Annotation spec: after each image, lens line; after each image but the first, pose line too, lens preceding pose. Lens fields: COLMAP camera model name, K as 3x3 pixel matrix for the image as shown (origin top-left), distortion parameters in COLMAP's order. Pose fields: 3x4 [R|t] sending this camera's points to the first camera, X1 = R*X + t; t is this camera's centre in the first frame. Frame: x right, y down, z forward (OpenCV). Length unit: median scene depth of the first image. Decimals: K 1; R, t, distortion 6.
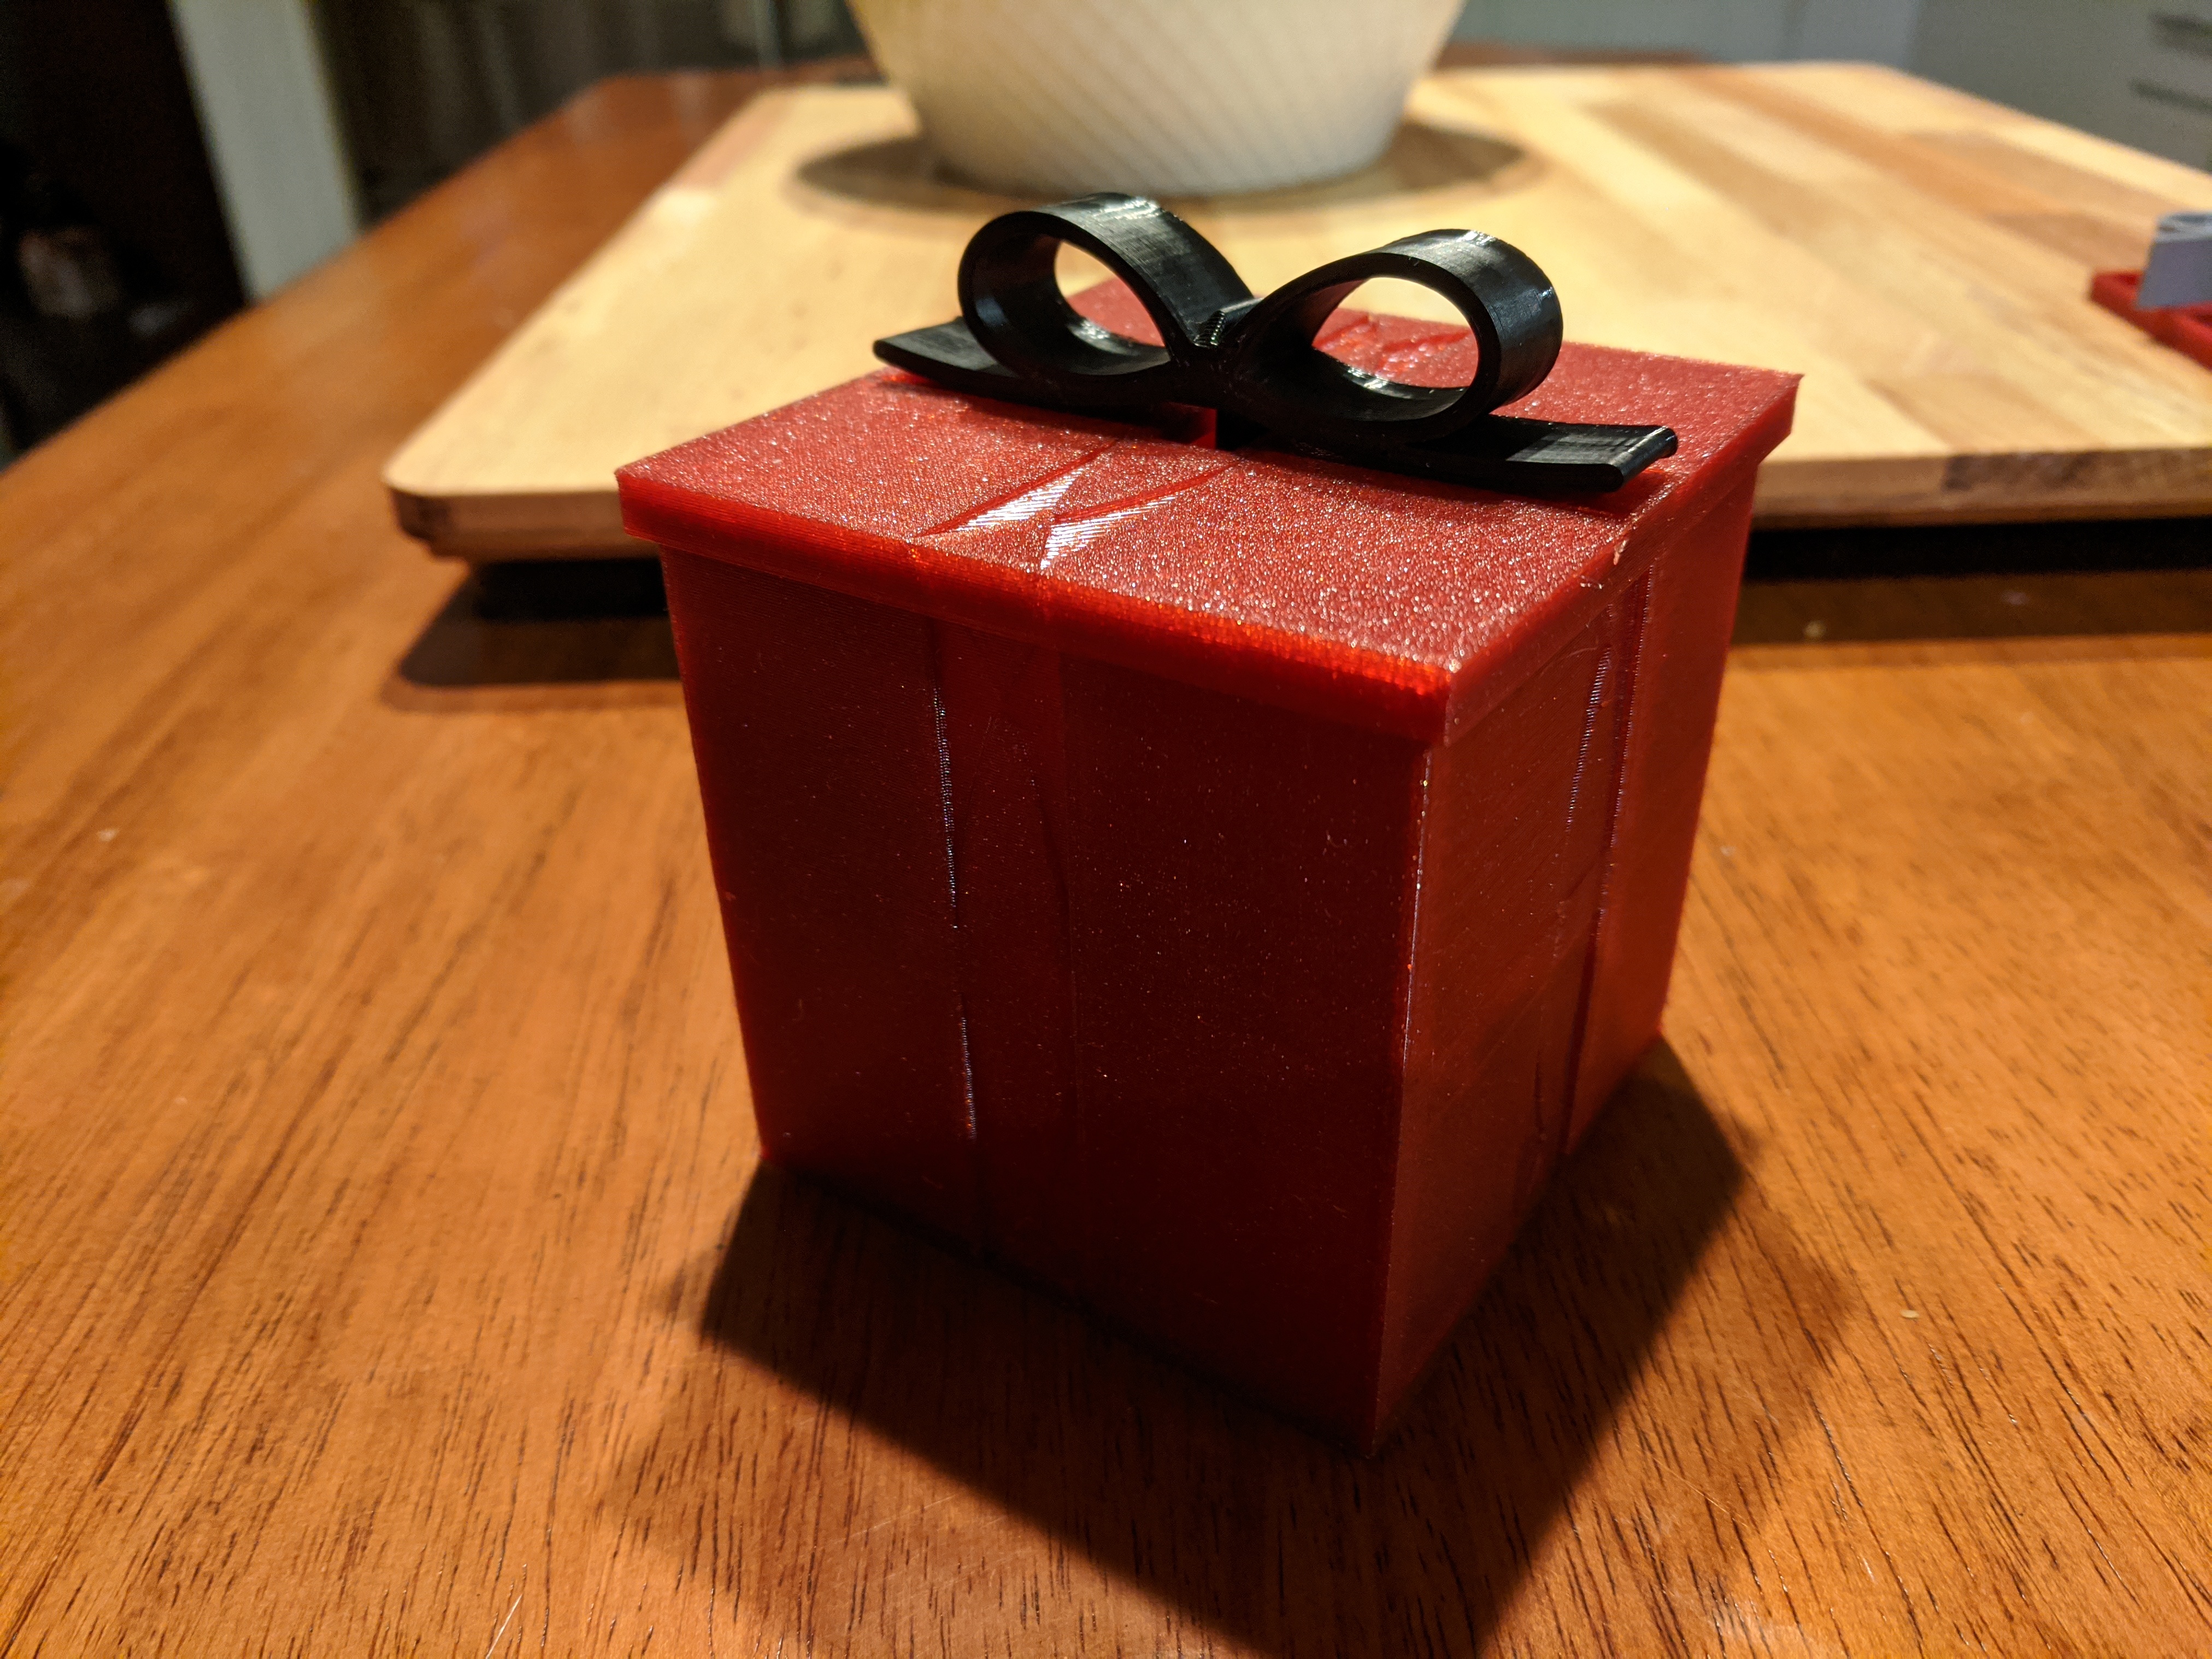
lens RADIAL K [[1739.4, 0, 1098.9], [0, 1739.4, 848.6], [0, 0, 1]] dist [-0.049388, 0.043285]
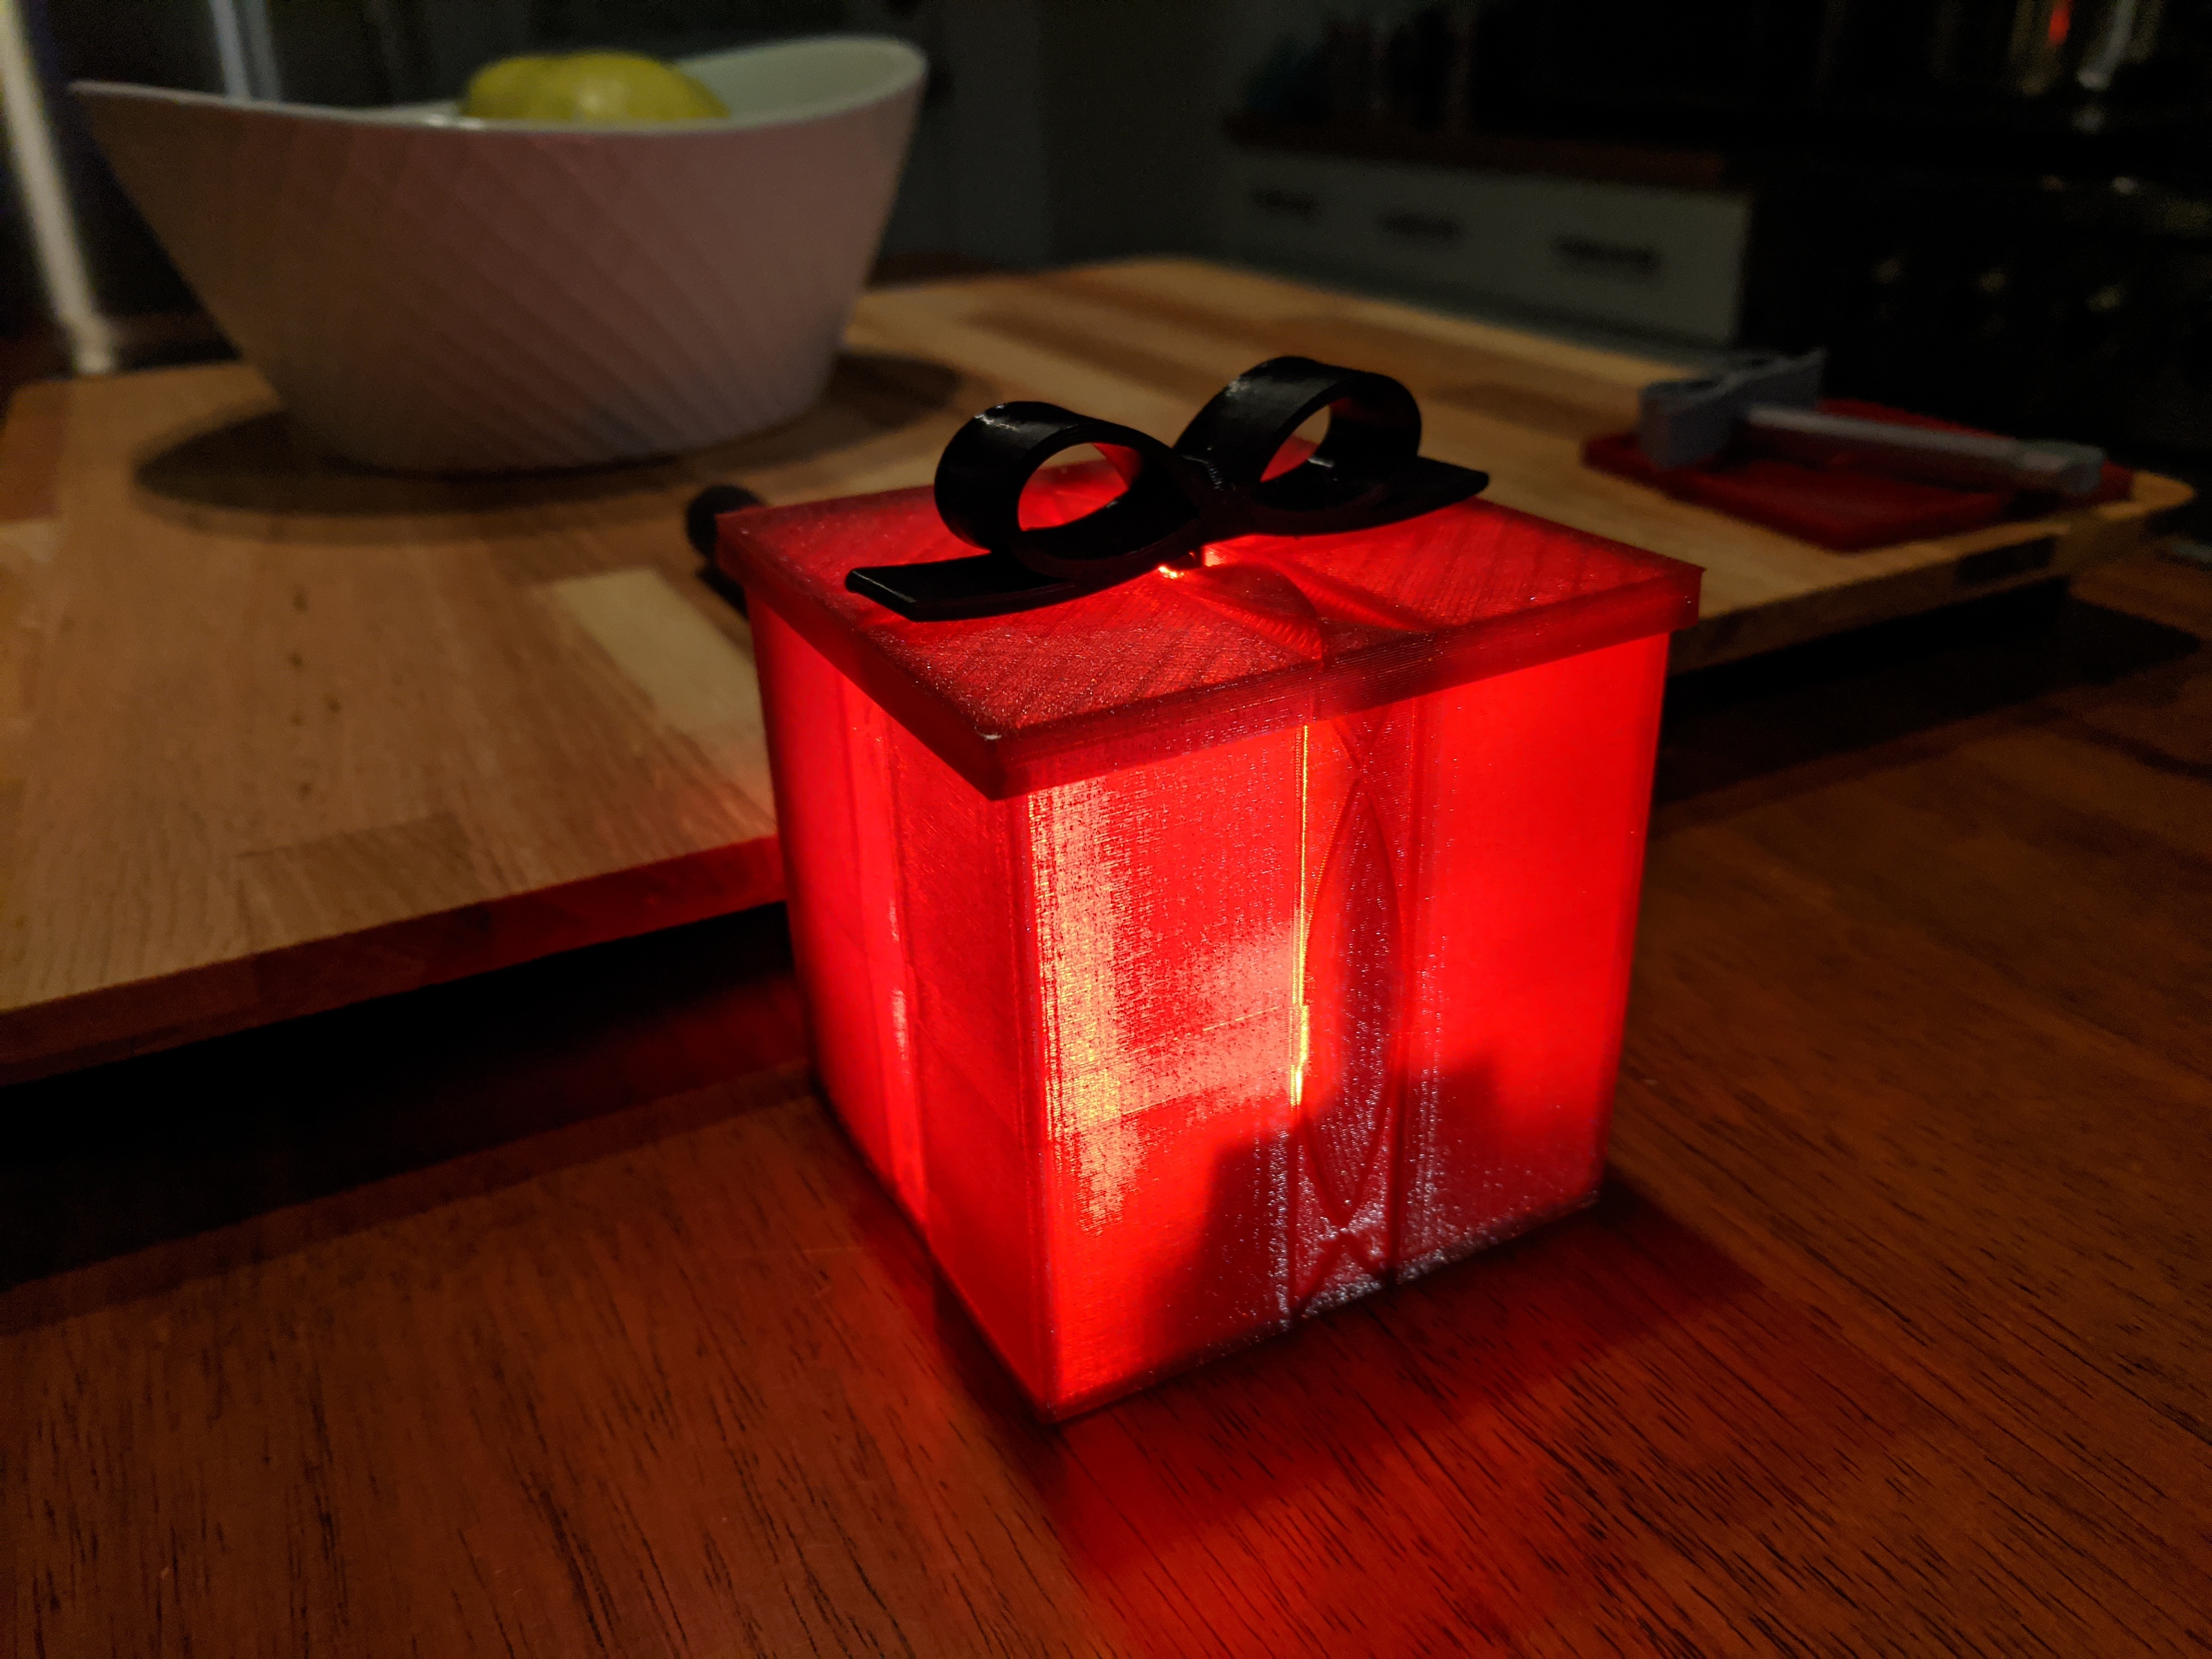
lens RADIAL K [[1740.3, 0, 1097.3], [0, 1740.3, 826.4], [0, 0, 1]] dist [-0.044311, 0.040447]
pose [[0.897003, -0.194531, 0.396917, -0.338196], [0.237949, 0.969251, -0.062712, -0.188559], [-0.372513, 0.150699, 0.915710, 0.264084]]
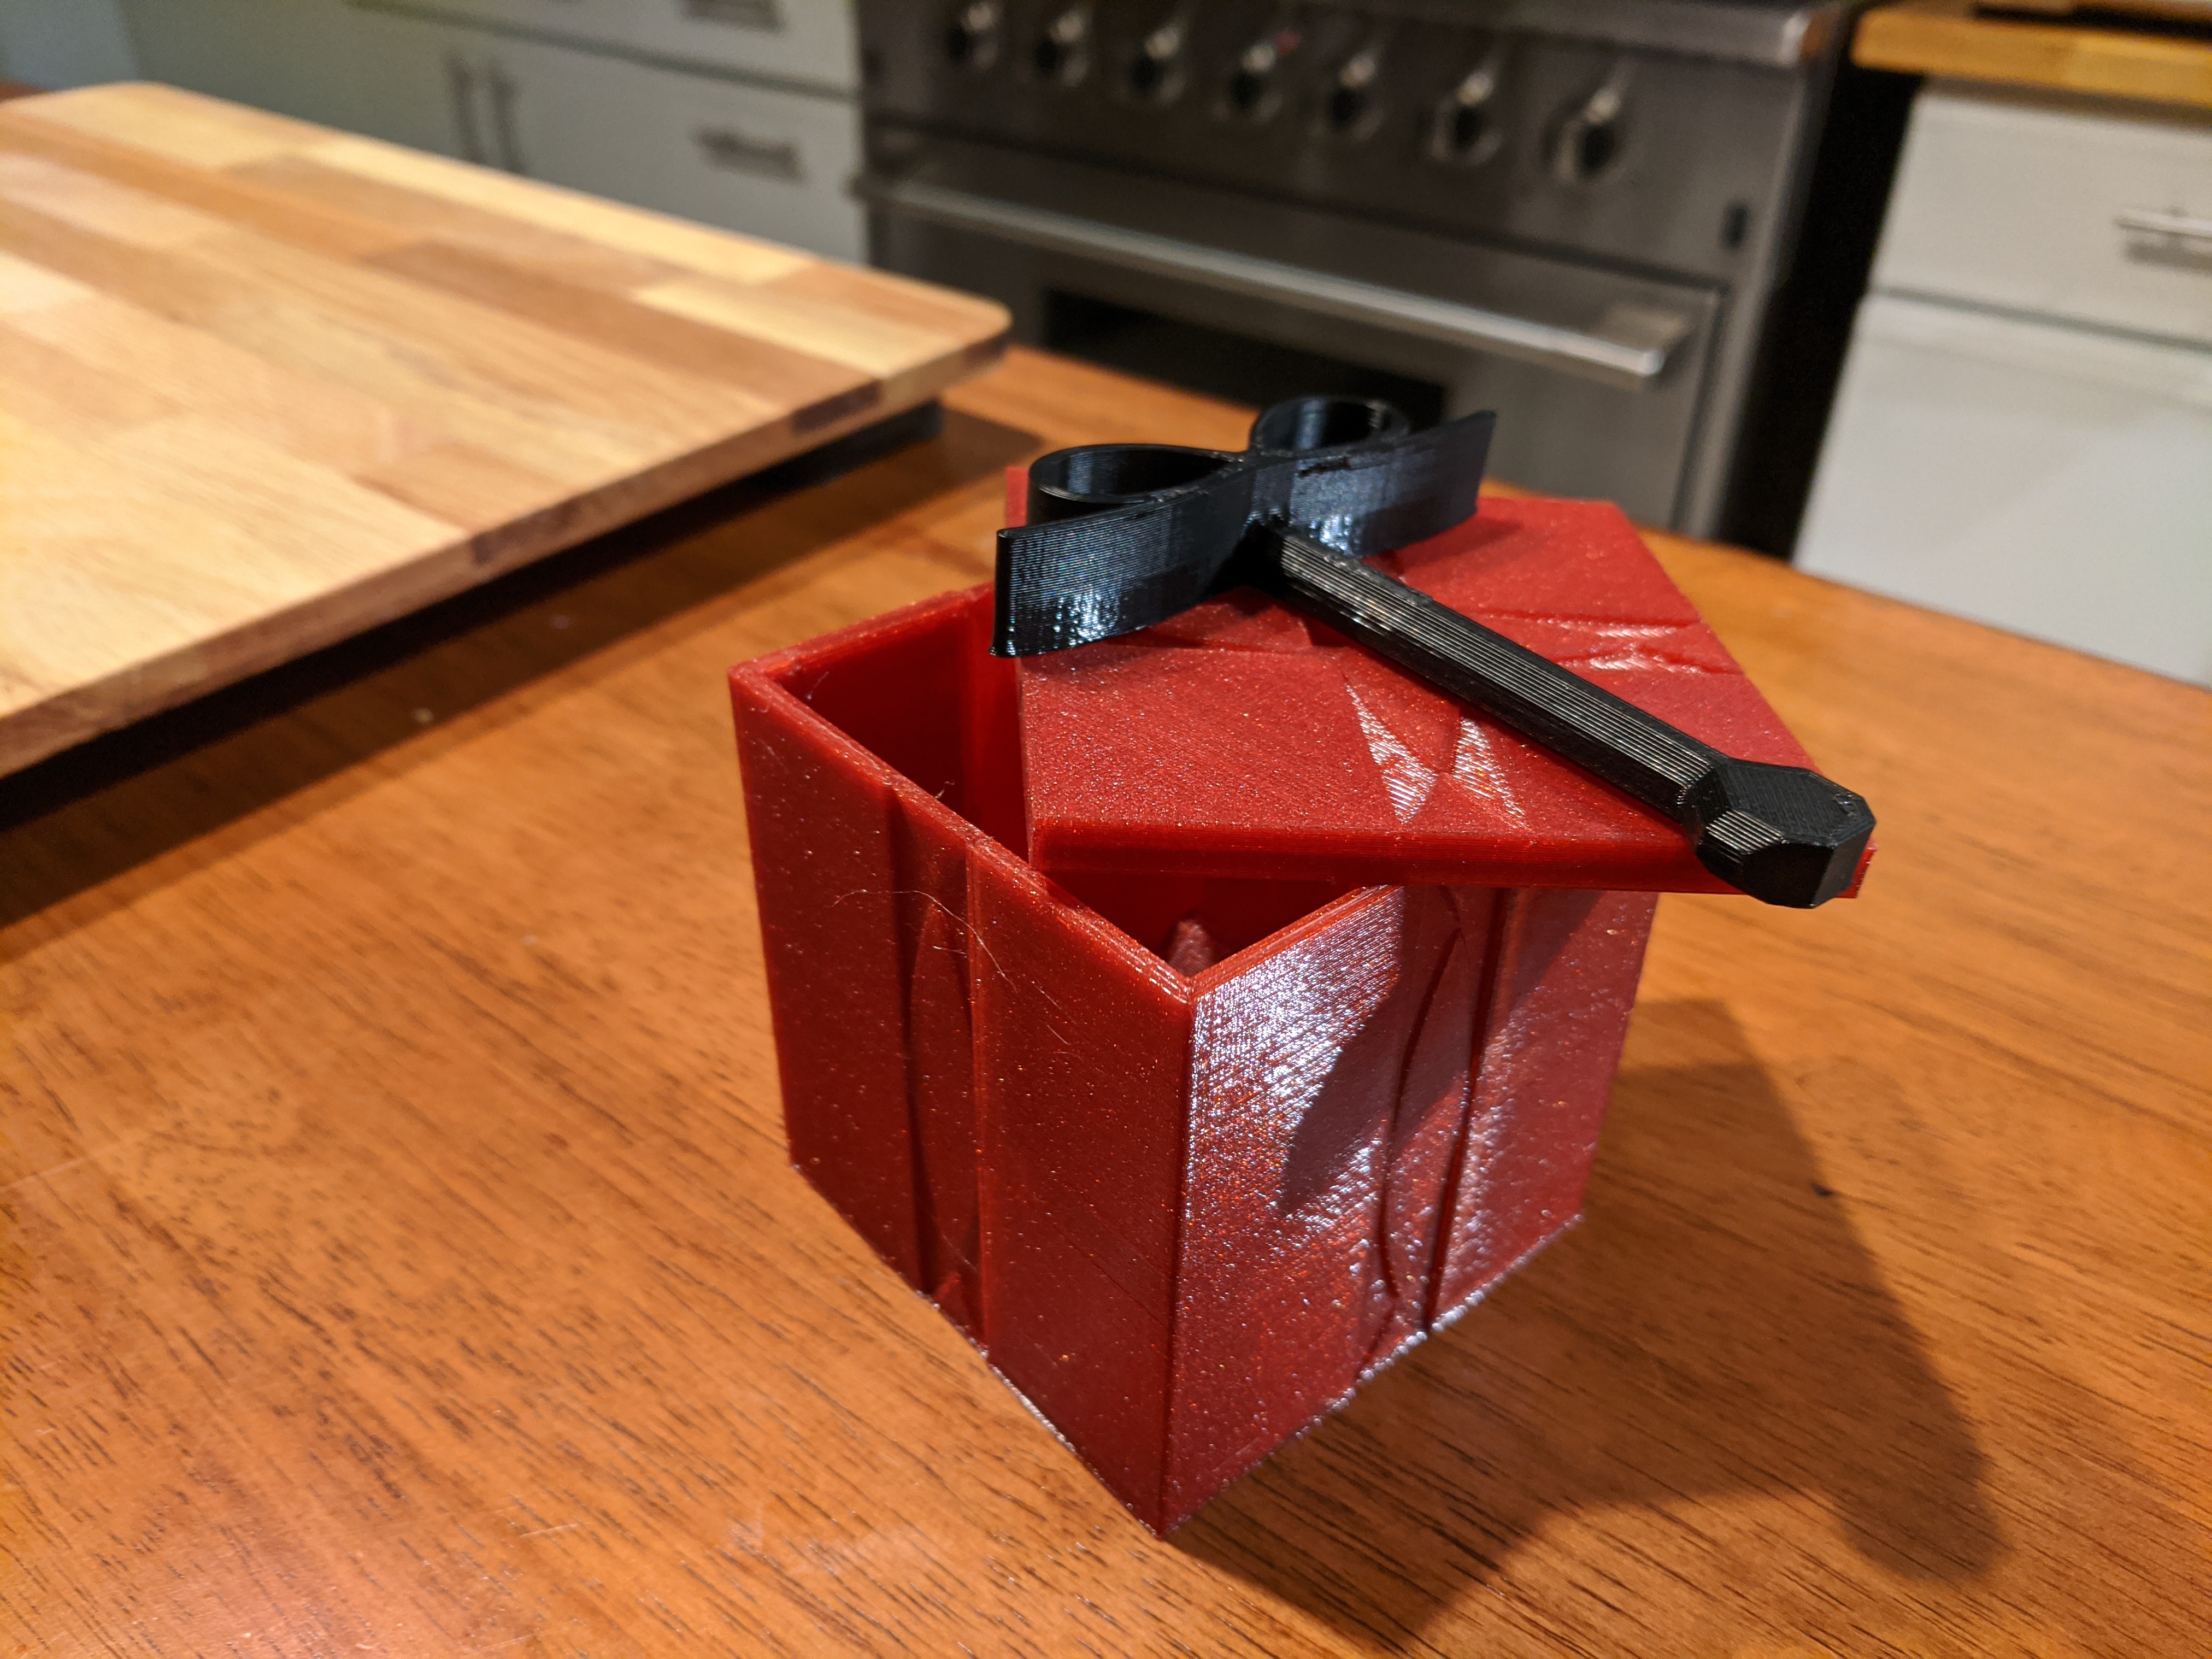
lens RADIAL K [[1739.4, 0, 1098.9], [0, 1739.4, 848.6], [0, 0, 1]] dist [-0.049388, 0.043285]
pose [[0.632457, -0.412636, 0.655538, -0.105495], [0.379557, 0.902824, 0.202100, -0.169318], [-0.675229, 0.120995, 0.727616, -0.120580]]
